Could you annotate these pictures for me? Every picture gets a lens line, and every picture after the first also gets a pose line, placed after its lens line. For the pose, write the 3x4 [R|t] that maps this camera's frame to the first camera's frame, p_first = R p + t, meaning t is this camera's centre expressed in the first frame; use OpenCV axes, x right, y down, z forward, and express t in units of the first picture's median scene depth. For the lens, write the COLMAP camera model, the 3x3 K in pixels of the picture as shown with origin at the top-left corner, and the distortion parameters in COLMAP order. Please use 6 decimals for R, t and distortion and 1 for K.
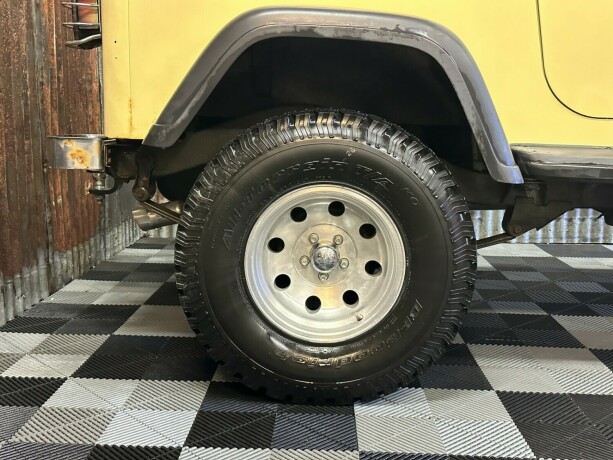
lens RADIAL K [[708.3, 0, 308.4], [0, 708.3, 227.7], [0, 0, 1]] dist [0.098346, 0.000000]
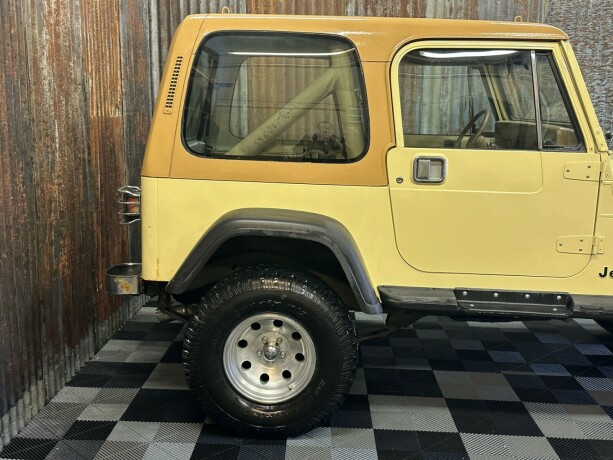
lens RADIAL K [[708.3, 0, 309.8], [0, 708.3, 231.0], [0, 0, 1]] dist [0.098346, 0.000000]
pose [[0.999990, 0.003131, 0.003303, 0.086706], [-0.003157, 0.999964, 0.007924, -0.206827], [-0.003278, -0.007934, 0.999963, -0.556060]]
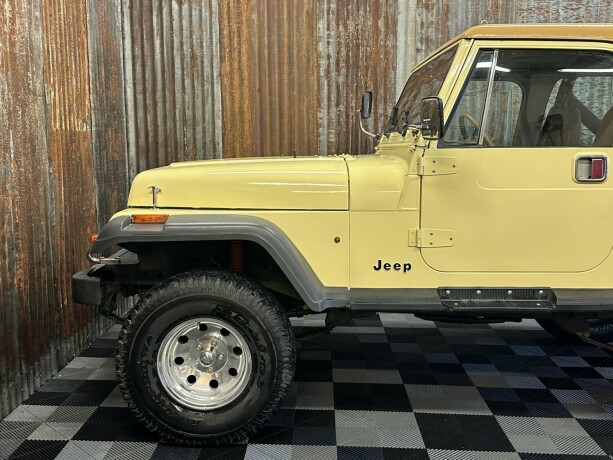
lens RADIAL K [[679.5, 0, 302.3], [0, 679.5, 232.7], [0, 0, 1]] dist [0.088245, 0.000000]
pose [[0.999958, -0.008118, -0.004351, 0.160936], [0.008005, 0.999646, -0.025383, -0.174465], [0.004556, 0.025347, 0.999668, -0.452082]]
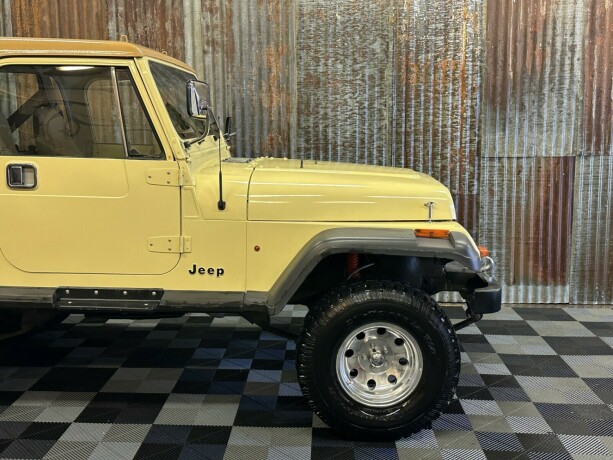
lens RADIAL K [[708.3, 0, 308.4], [0, 708.3, 230.1], [0, 0, 1]] dist [0.098346, 0.000000]
pose [[0.999936, -0.009930, -0.005329, 0.880815], [0.009866, 0.999880, -0.011951, -0.181297], [0.005447, 0.011898, 0.999914, -0.660290]]
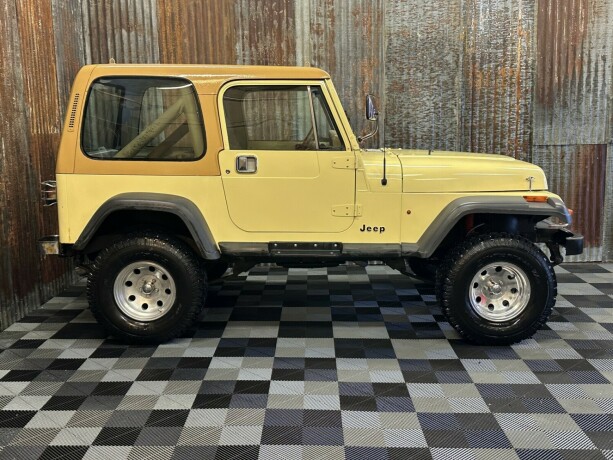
lens RADIAL K [[691.0, 0, 310.4], [0, 691.0, 231.4], [0, 0, 1]] dist [0.083216, 0.000000]
pose [[0.999533, -0.027481, 0.013359, 0.460229], [0.027442, 0.999618, 0.003159, -0.121728], [-0.013441, -0.002791, 0.999906, -1.197051]]
